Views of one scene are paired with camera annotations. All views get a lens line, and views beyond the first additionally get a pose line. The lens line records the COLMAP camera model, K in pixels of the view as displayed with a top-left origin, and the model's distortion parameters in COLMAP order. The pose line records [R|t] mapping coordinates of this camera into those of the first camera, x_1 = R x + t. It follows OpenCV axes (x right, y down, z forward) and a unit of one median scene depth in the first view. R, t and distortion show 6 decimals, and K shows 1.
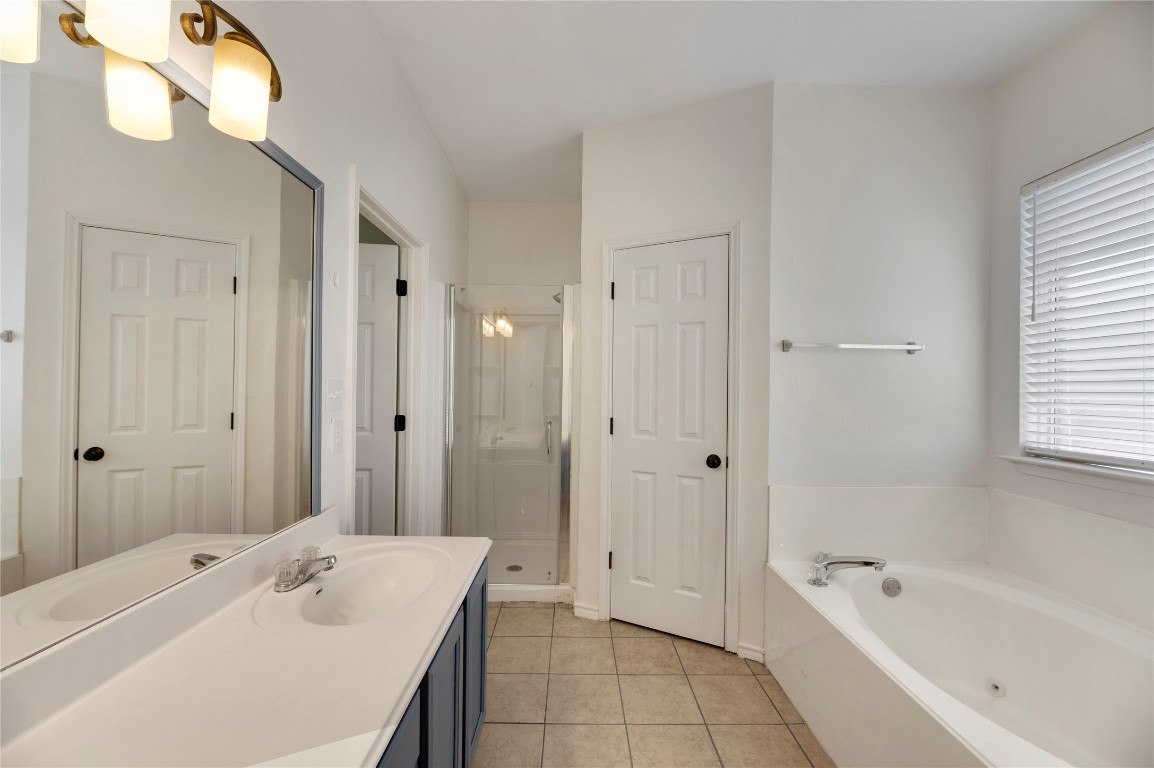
lens RADIAL K [[473.3, 0, 575.4], [0, 473.3, 388.7], [0, 0, 1]] dist [-0.002437, -0.003389]
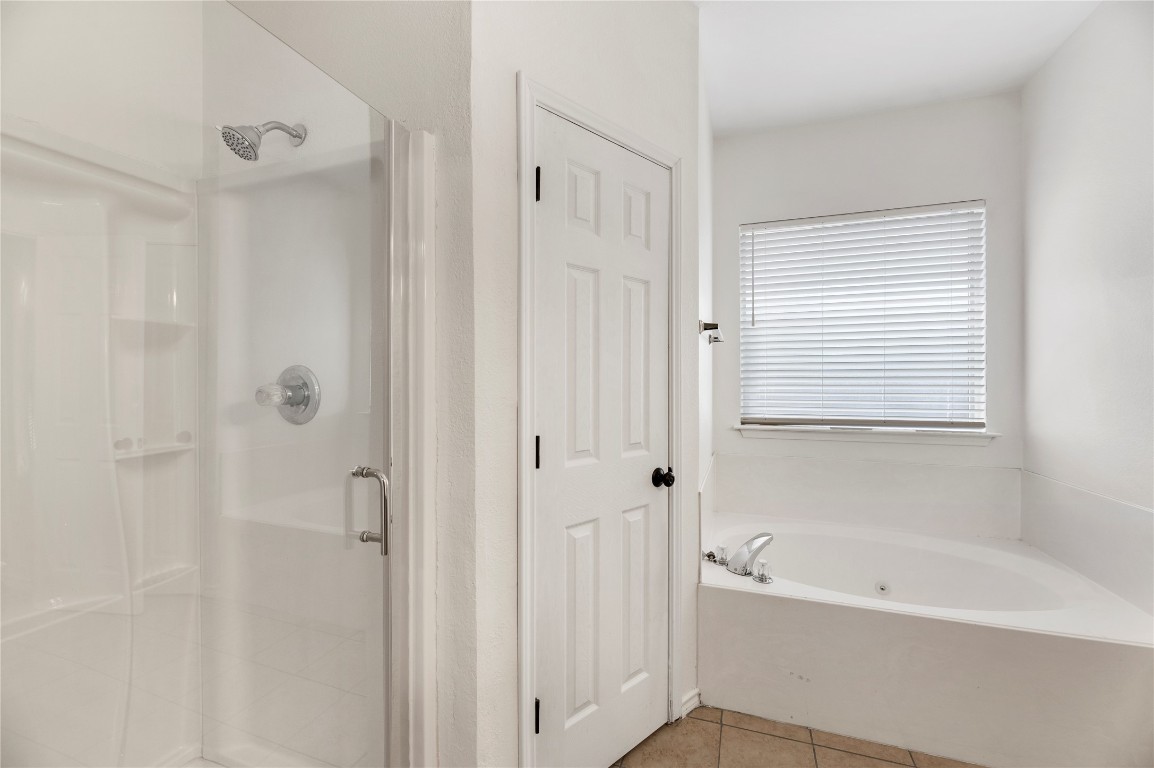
lens RADIAL K [[473.3, 0, 578.0], [0, 473.3, 381.9], [0, 0, 1]] dist [-0.002437, -0.003389]
pose [[0.328643, -0.017670, 0.944289, -0.421492], [0.005234, 0.999844, 0.016888, -0.005234], [-0.944440, -0.000608, 0.328684, 0.867013]]
